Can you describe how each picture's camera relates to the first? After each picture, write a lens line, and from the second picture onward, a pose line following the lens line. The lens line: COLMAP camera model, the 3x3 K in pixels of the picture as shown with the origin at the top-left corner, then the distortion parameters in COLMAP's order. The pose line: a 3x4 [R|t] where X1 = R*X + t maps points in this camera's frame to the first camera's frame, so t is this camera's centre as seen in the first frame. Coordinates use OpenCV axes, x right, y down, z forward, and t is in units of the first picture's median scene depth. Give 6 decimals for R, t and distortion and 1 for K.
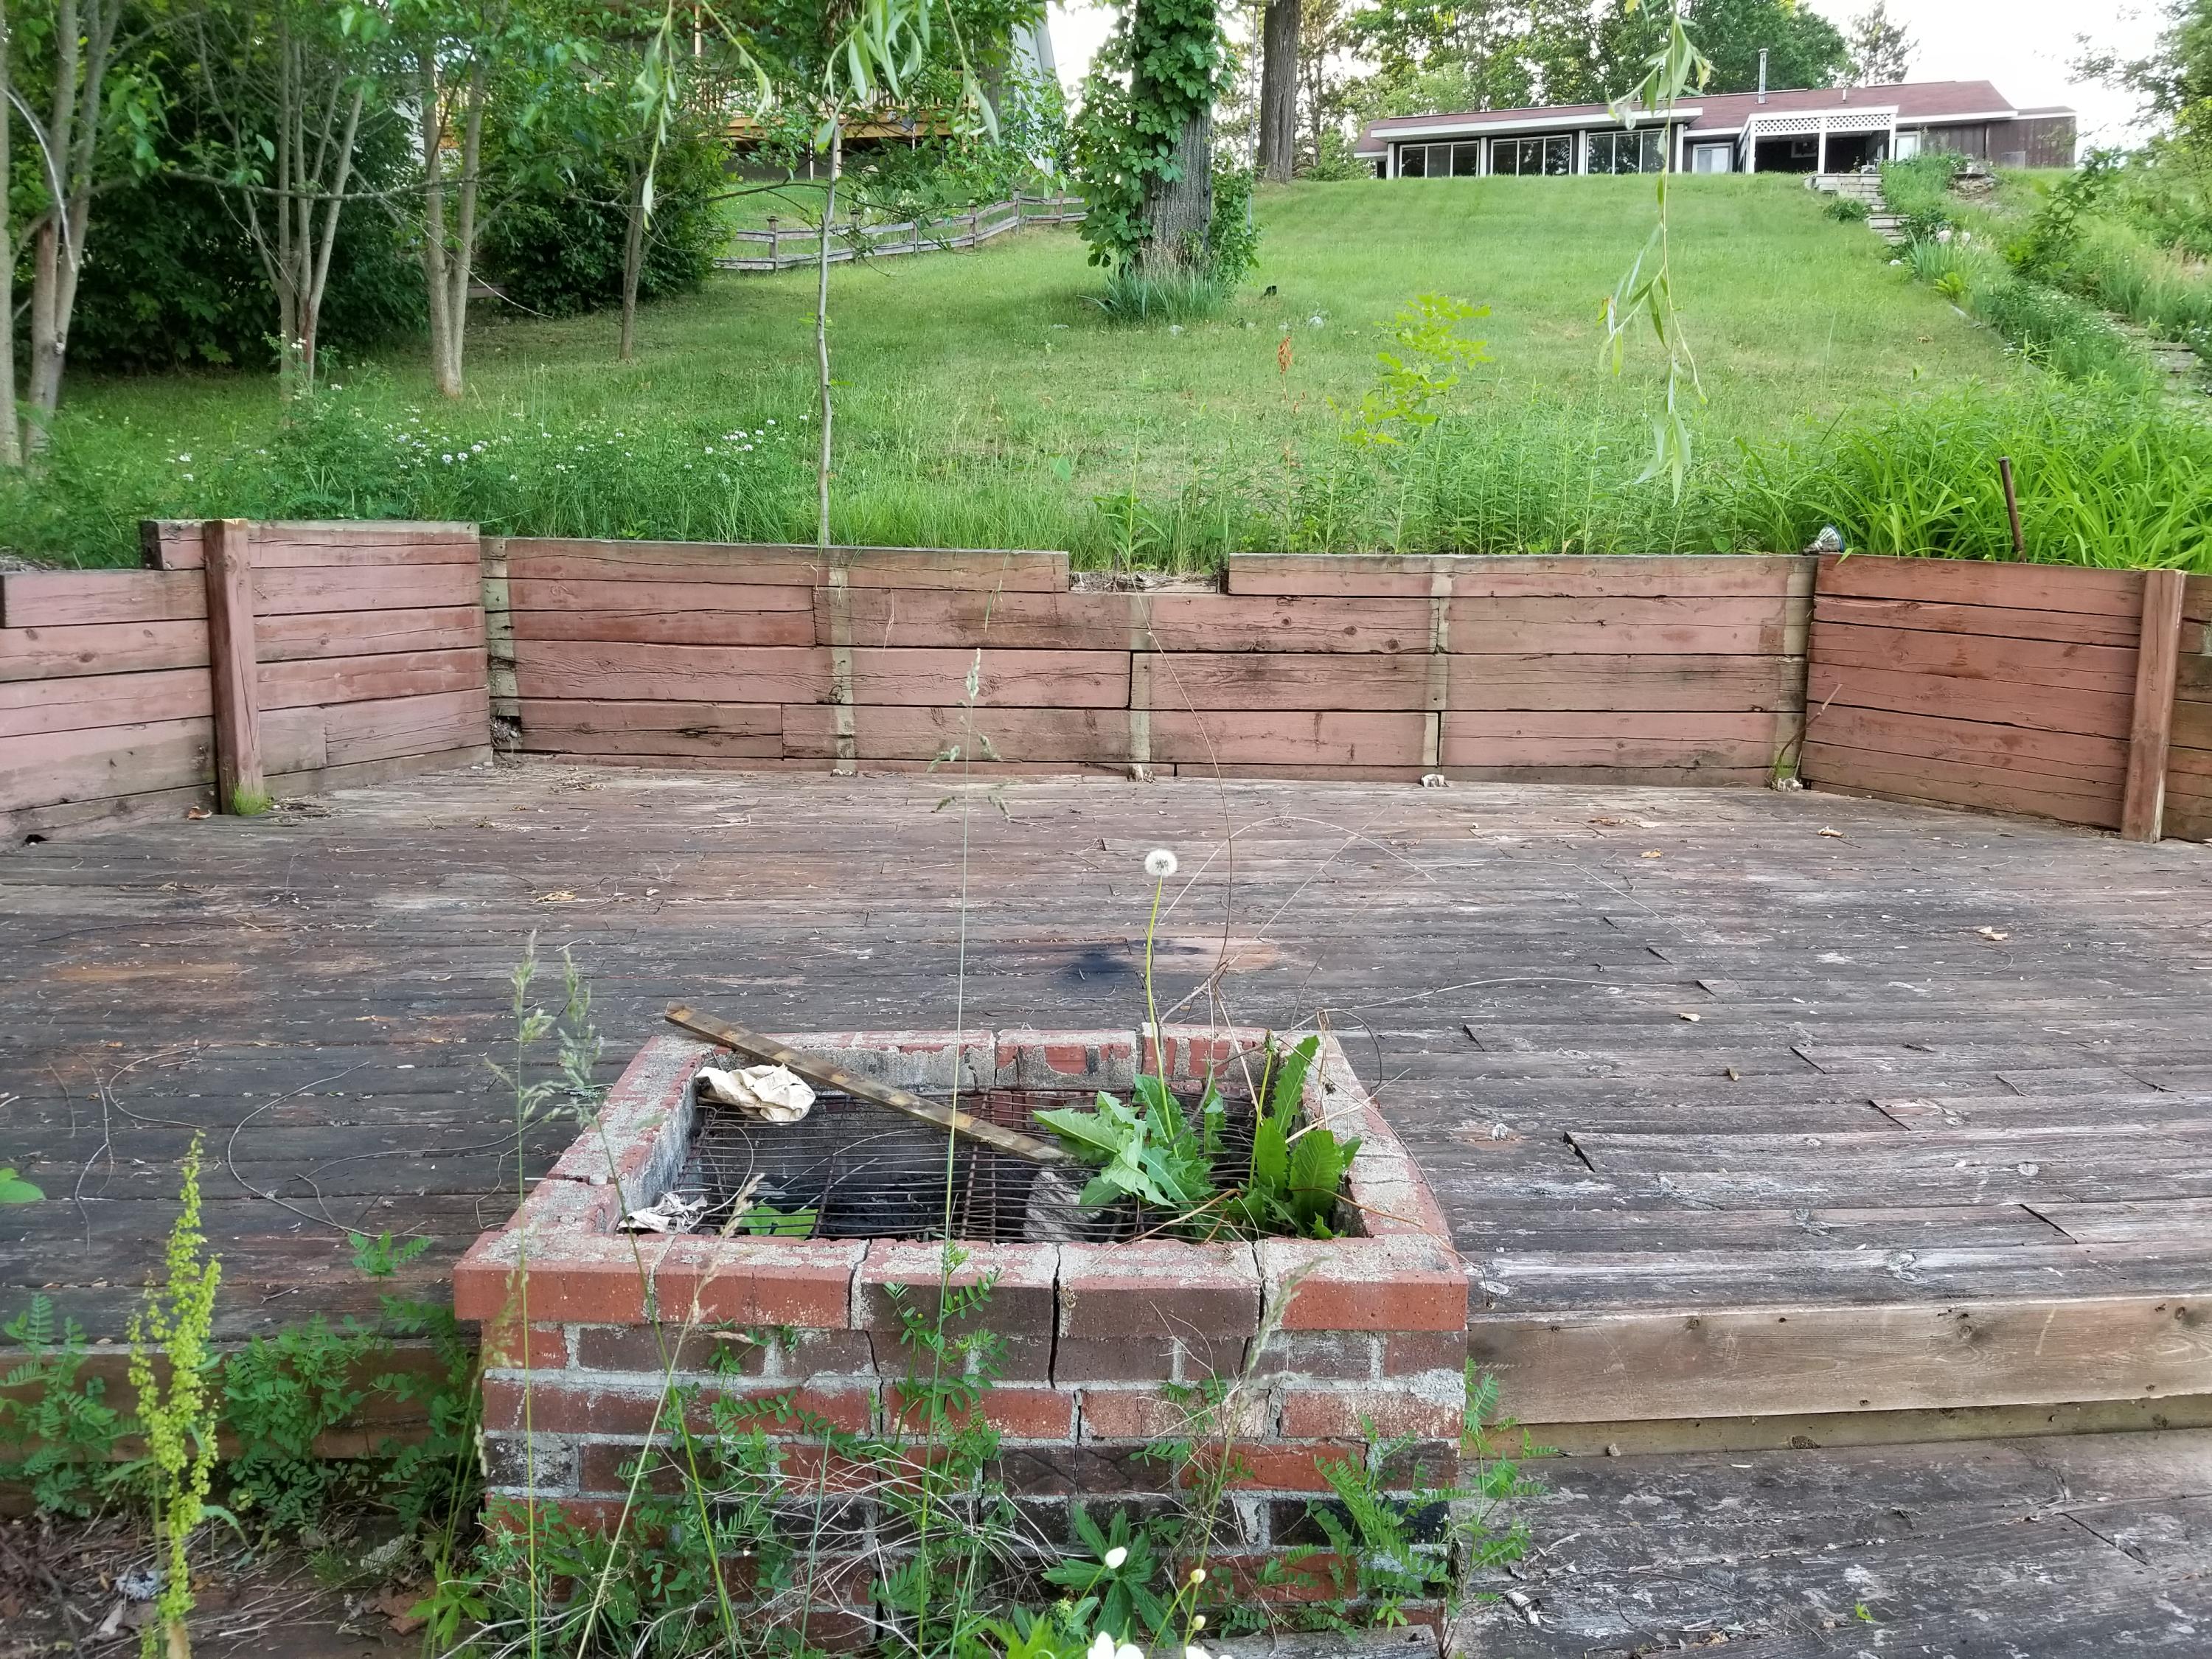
lens RADIAL K [[1699.5, 0, 1081.2], [0, 1699.5, 819.4], [0, 0, 1]] dist [0.116117, -0.190444]
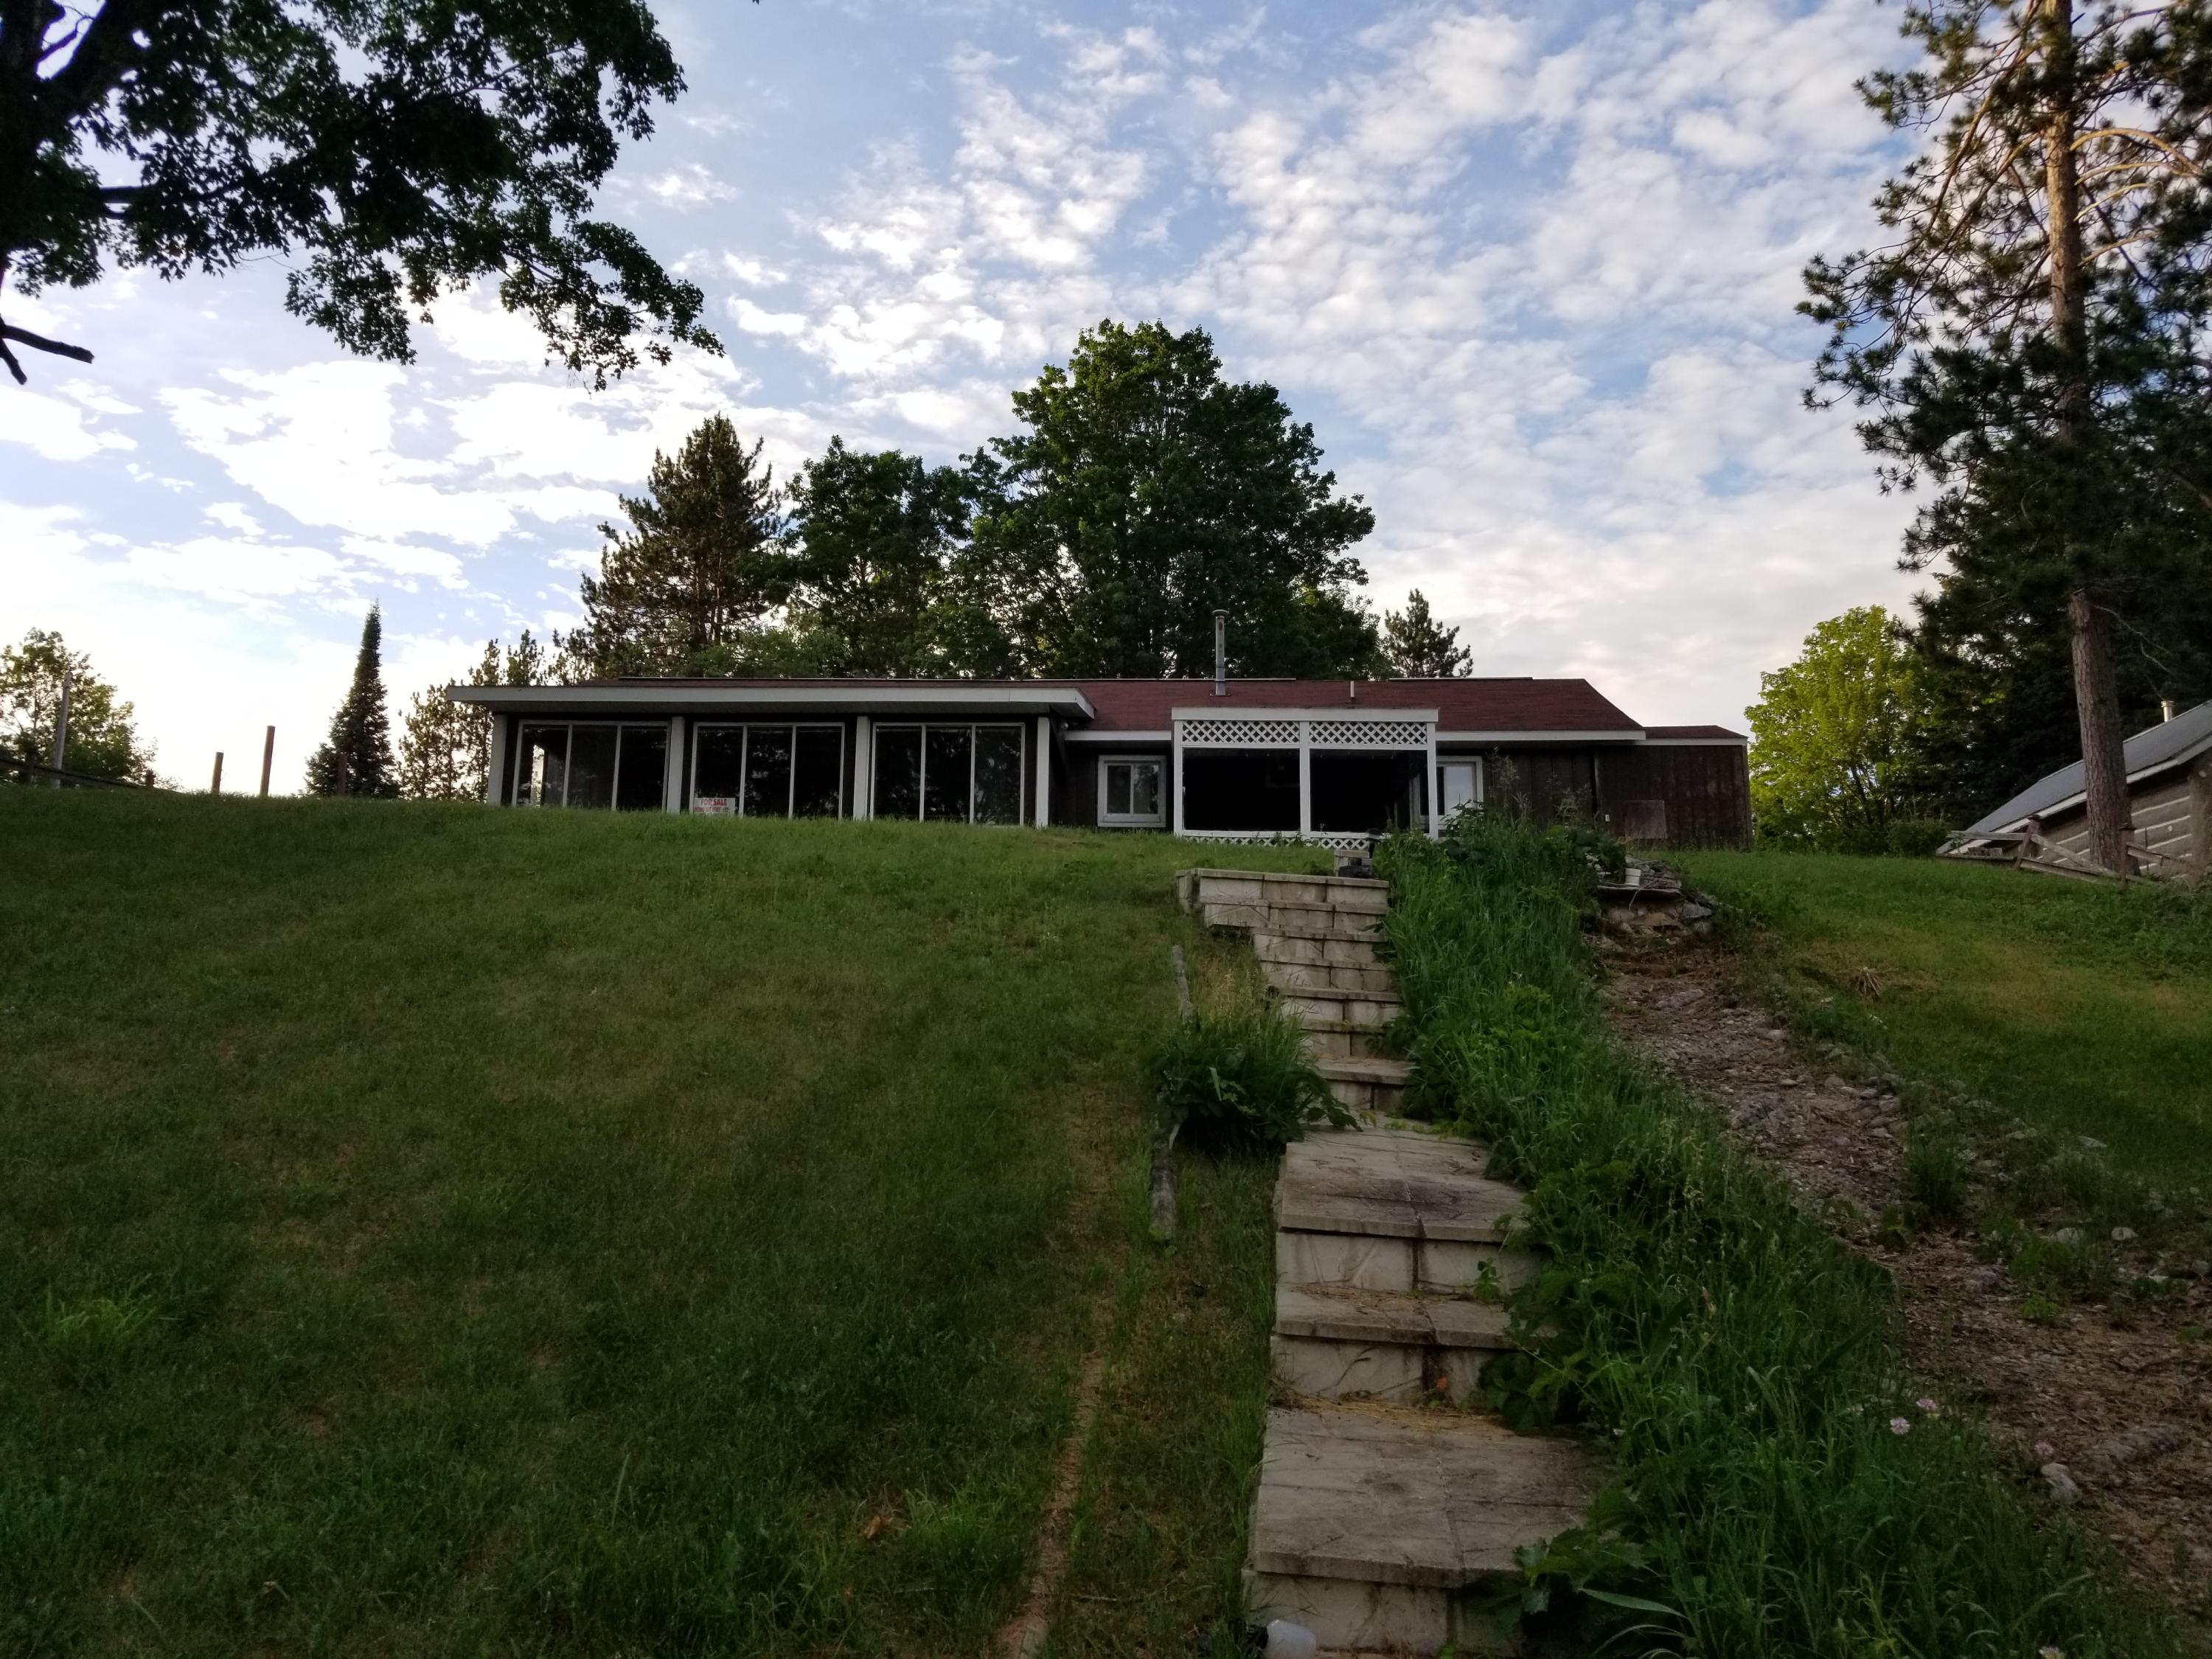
lens RADIAL K [[1699.5, 0, 1081.2], [0, 1699.5, 819.4], [0, 0, 1]] dist [0.116117, -0.190444]
pose [[0.978229, 0.057419, 0.199425, 0.253686], [0.007543, 0.950487, -0.310672, -0.211604], [-0.207389, 0.305413, 0.929362, 0.526679]]
